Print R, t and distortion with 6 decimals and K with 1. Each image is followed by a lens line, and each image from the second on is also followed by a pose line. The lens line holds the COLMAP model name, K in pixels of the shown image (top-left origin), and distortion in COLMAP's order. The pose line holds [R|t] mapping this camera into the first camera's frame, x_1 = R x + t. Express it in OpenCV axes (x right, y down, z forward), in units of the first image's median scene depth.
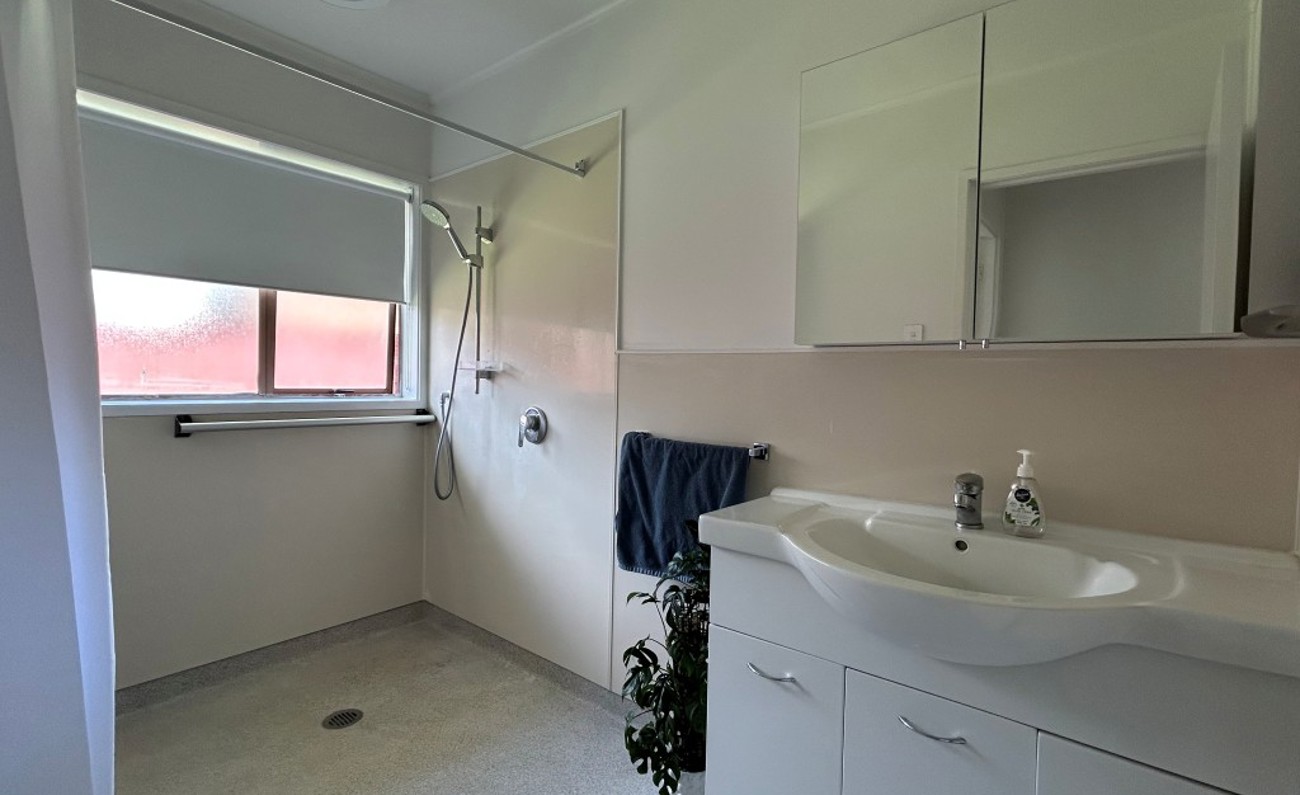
lens RADIAL K [[596.0, 0, 650.0], [0, 596.0, 397.5], [0, 0, 1]] dist [0.003070, -0.000216]
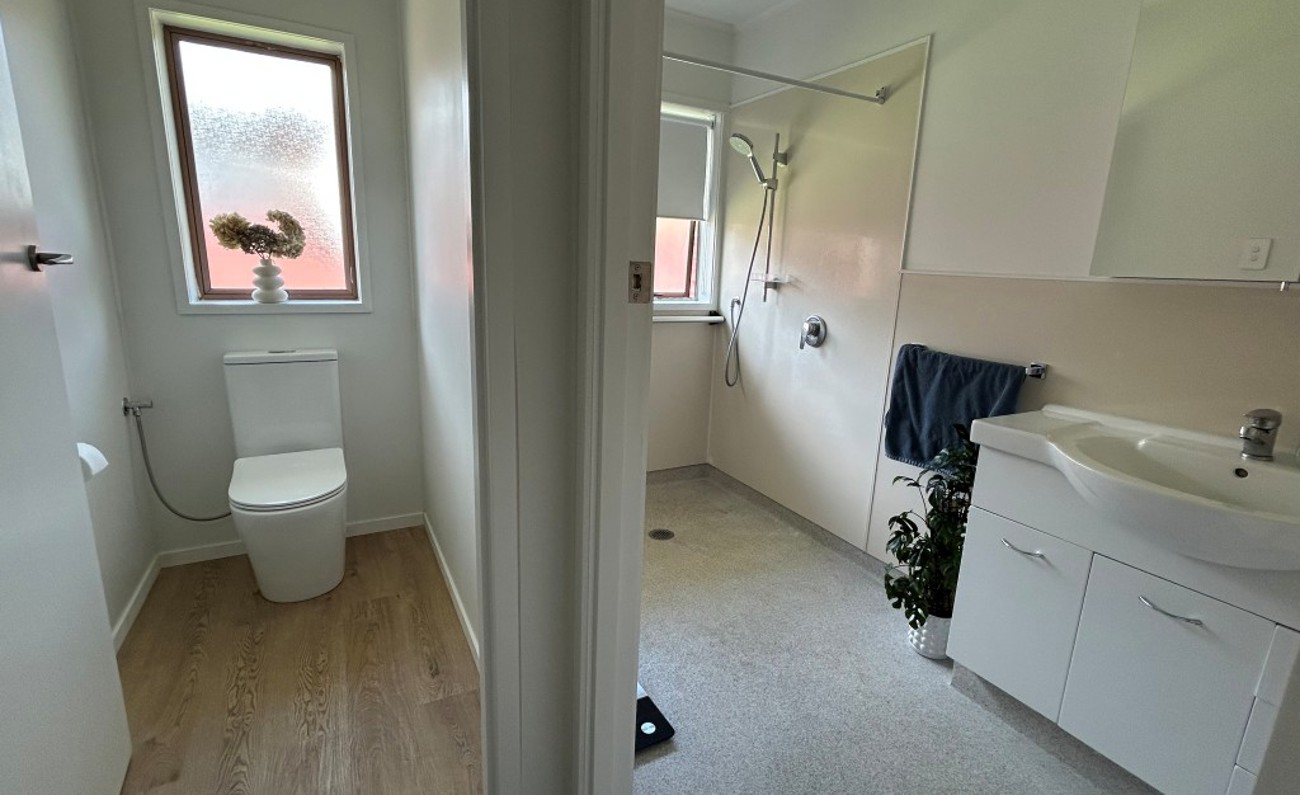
lens RADIAL K [[596.0, 0, 650.0], [0, 596.0, 397.5], [0, 0, 1]] dist [0.003070, -0.000216]
pose [[0.925455, 0.095934, -0.366511, -0.062300], [-0.029091, 0.982547, 0.183725, -0.038656], [0.377739, -0.159367, 0.912094, -0.260706]]
